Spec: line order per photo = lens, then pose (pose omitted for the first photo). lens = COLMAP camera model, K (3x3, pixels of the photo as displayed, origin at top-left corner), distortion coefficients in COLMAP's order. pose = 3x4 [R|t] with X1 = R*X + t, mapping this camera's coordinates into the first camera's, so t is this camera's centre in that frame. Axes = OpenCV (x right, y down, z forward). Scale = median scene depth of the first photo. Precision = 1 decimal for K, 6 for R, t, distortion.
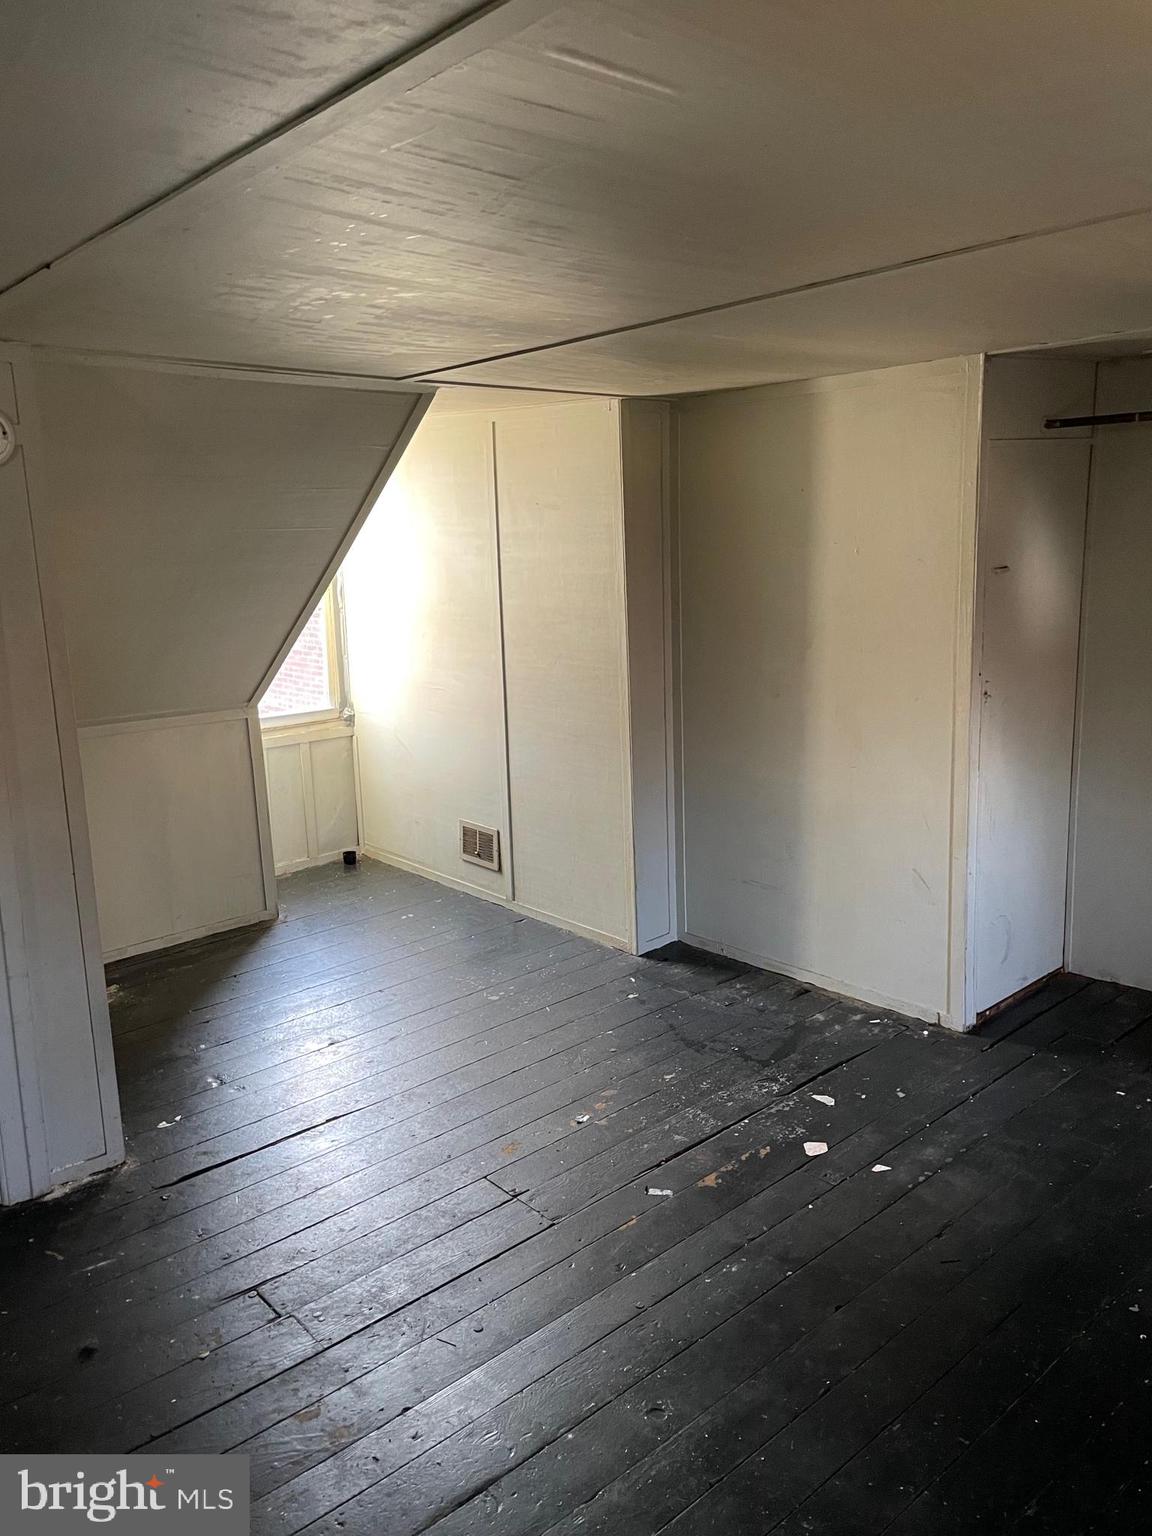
lens RADIAL K [[1172.8, 0, 575.9], [0, 1172.8, 765.2], [0, 0, 1]] dist [0.072801, -0.105546]
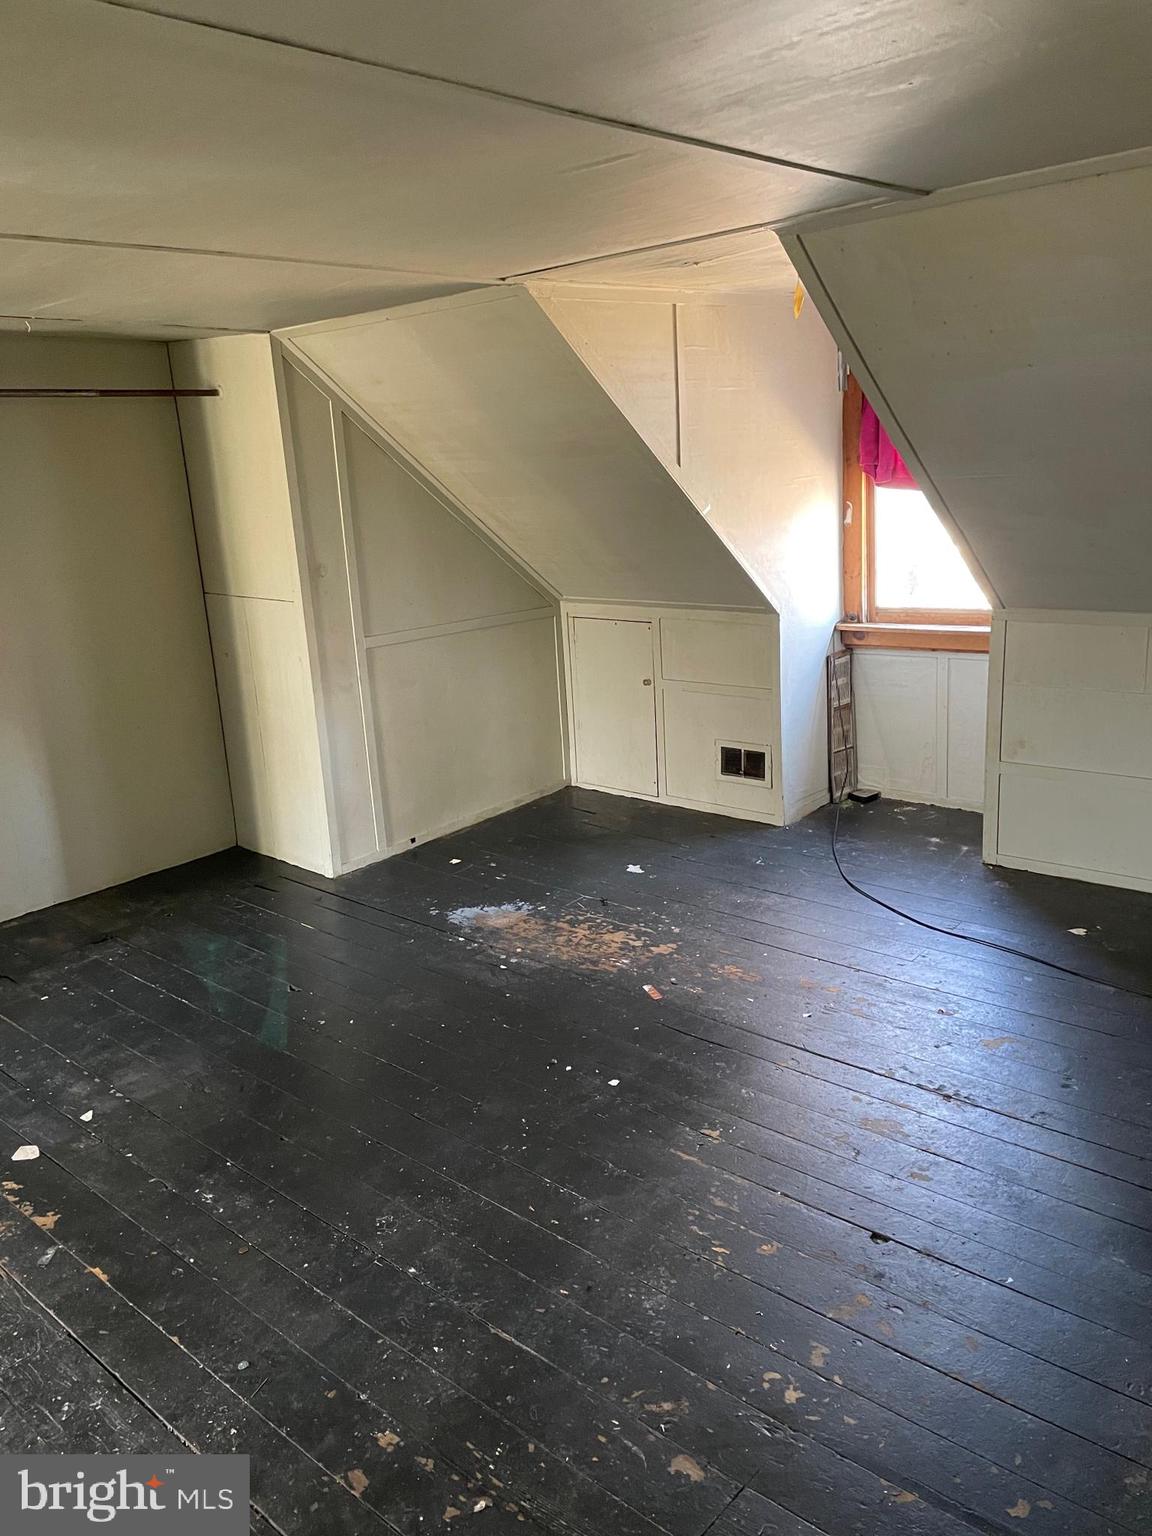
lens RADIAL K [[1172.8, 0, 575.1], [0, 1172.8, 768.9], [0, 0, 1]] dist [0.072801, -0.105546]
pose [[-0.099110, -0.226154, 0.969036, -0.707932], [0.251377, 0.936555, 0.244284, -0.084431], [-0.962802, 0.267804, -0.035972, 0.551444]]
